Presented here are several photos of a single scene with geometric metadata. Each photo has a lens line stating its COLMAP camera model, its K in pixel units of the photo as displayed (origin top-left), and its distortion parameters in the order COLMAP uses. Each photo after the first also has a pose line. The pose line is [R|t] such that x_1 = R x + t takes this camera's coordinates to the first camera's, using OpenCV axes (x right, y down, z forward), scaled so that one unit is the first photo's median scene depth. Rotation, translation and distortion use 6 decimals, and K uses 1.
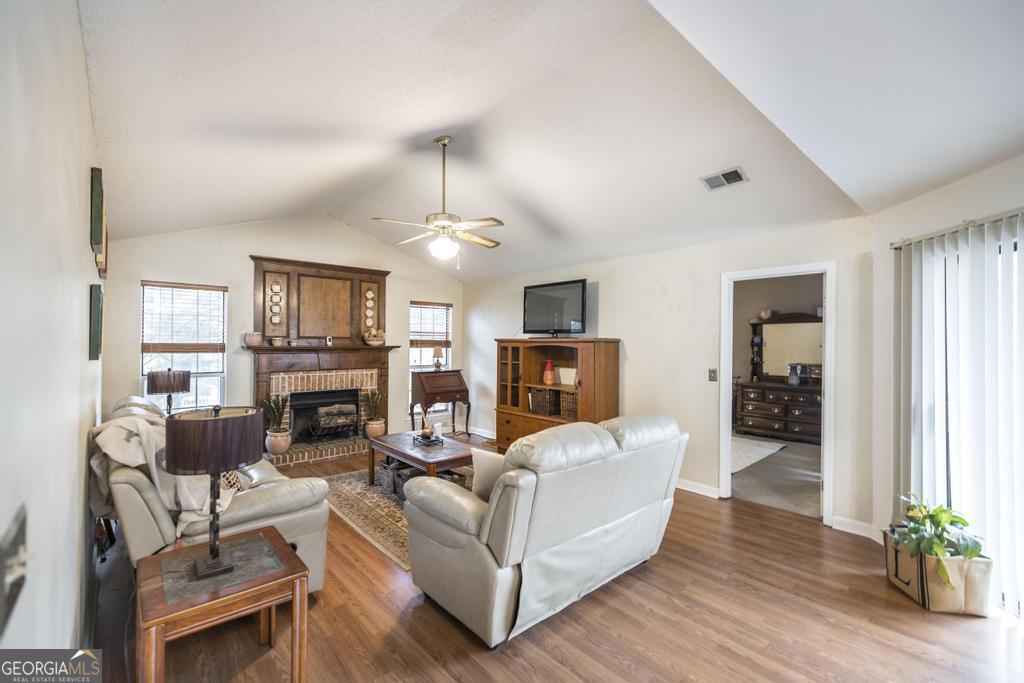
lens RADIAL K [[449.7, 0, 512.0], [0, 449.7, 341.5], [0, 0, 1]] dist [-0.000266, -0.000005]
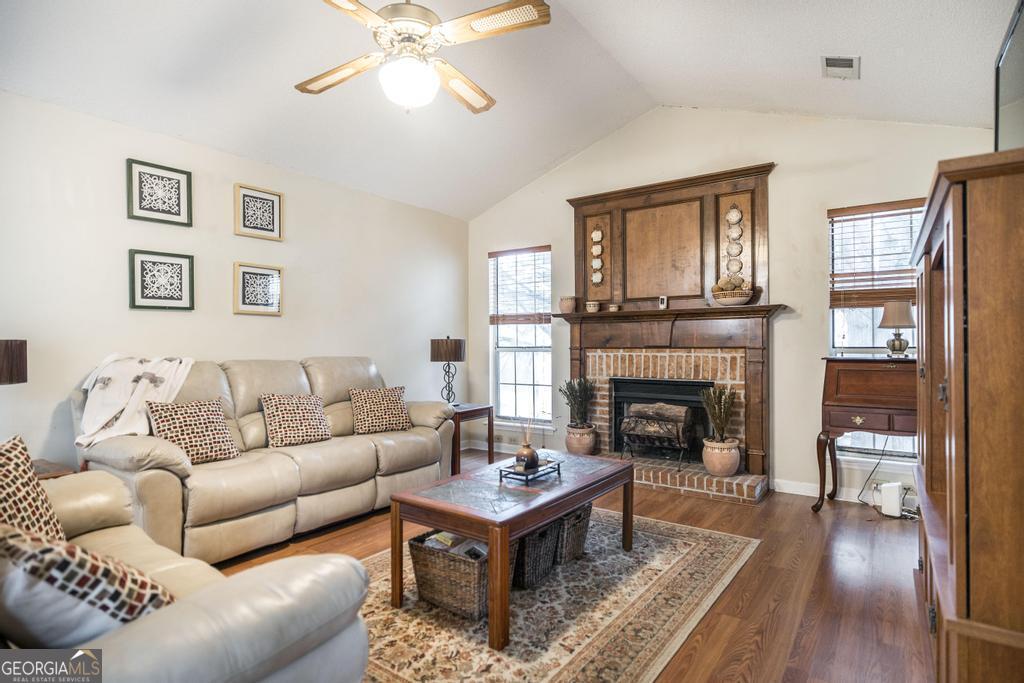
lens RADIAL K [[546.9, 0, 512.0], [0, 546.9, 341.5], [0, 0, 1]] dist [-0.000453, -0.000016]
pose [[0.220135, -0.006639, -0.975447, 0.310868], [0.009462, 0.999944, -0.004670, 0.056637], [0.975423, -0.008201, 0.220186, 0.634768]]
